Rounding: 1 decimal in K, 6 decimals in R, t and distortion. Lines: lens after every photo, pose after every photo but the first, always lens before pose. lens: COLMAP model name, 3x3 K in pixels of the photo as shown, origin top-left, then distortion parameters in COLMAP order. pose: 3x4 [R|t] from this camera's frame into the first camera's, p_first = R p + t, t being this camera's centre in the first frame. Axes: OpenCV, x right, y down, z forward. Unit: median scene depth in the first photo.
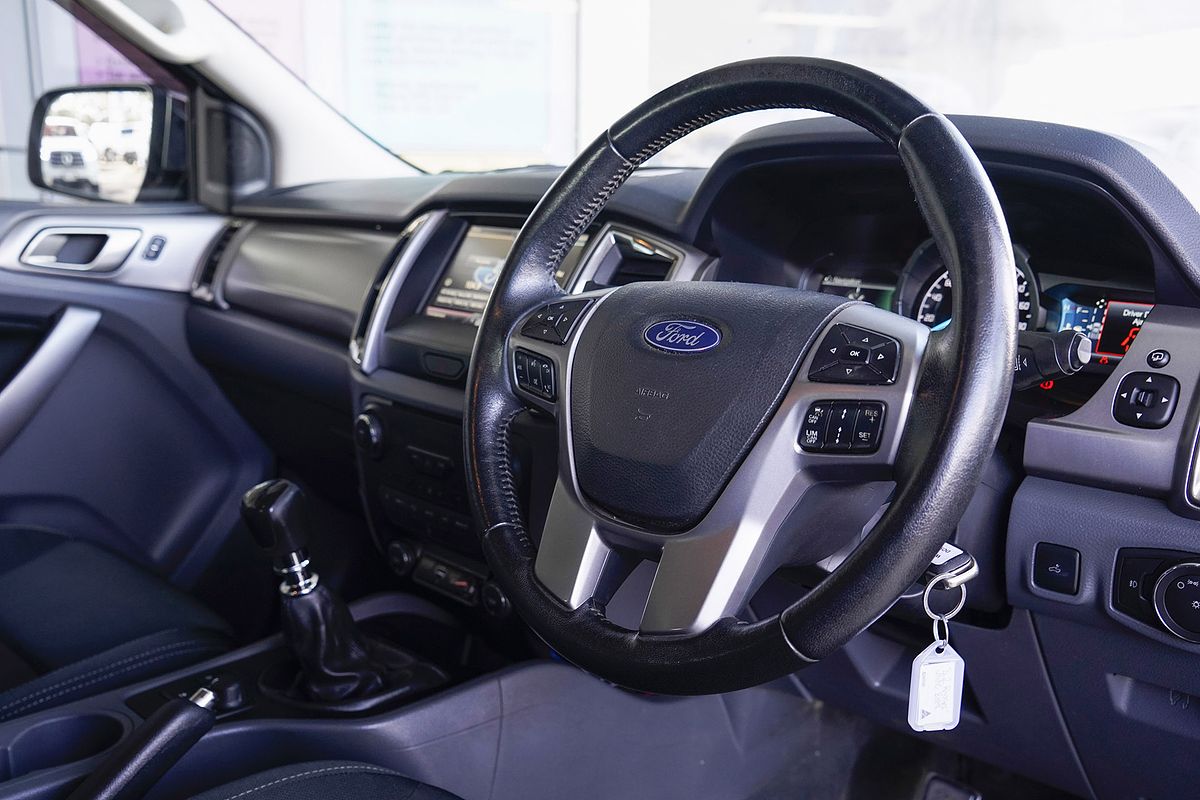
lens RADIAL K [[1158.2, 0, 598.0], [0, 1158.2, 399.6], [0, 0, 1]] dist [-0.003908, 0.000000]
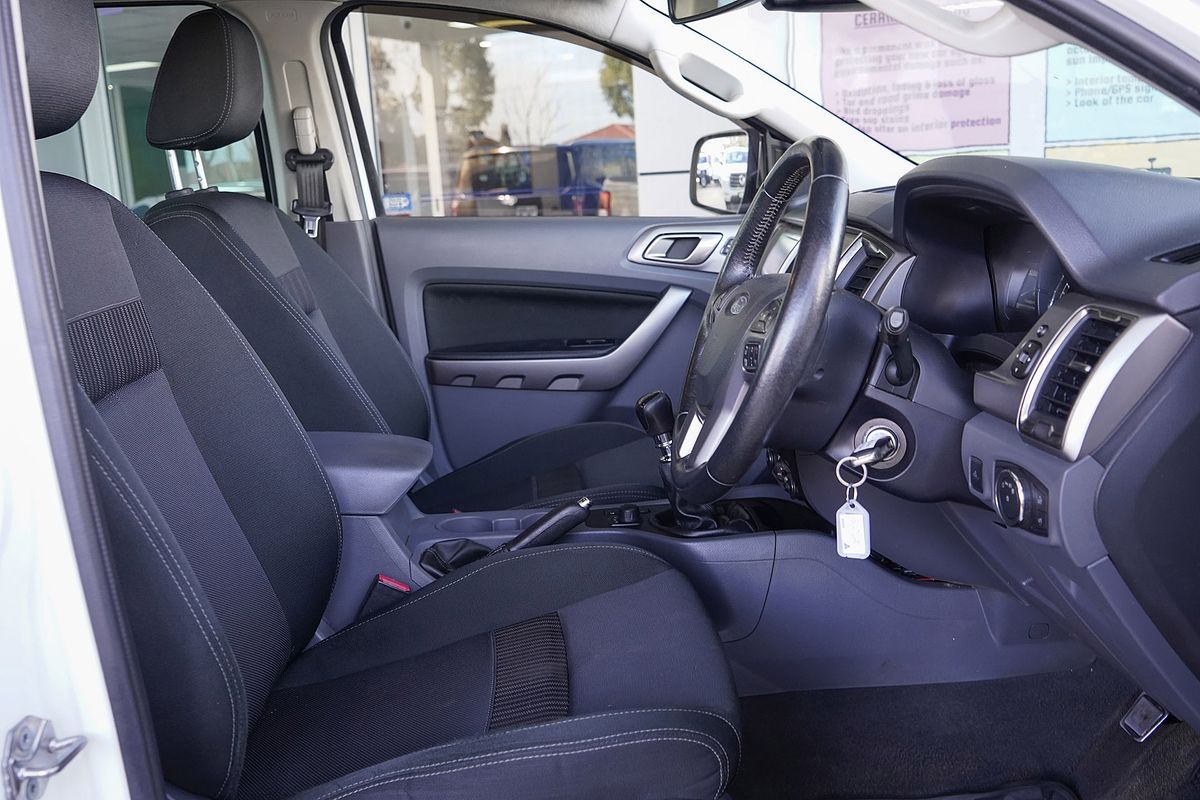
lens RADIAL K [[1158.2, 0, 601.6], [0, 1158.2, 401.7], [0, 0, 1]] dist [-0.003908, 0.000000]
pose [[0.745633, 0.079605, -0.661585, 0.772092], [-0.069918, 0.996705, 0.041128, 0.022431], [0.662679, 0.015590, 0.748742, -0.305076]]
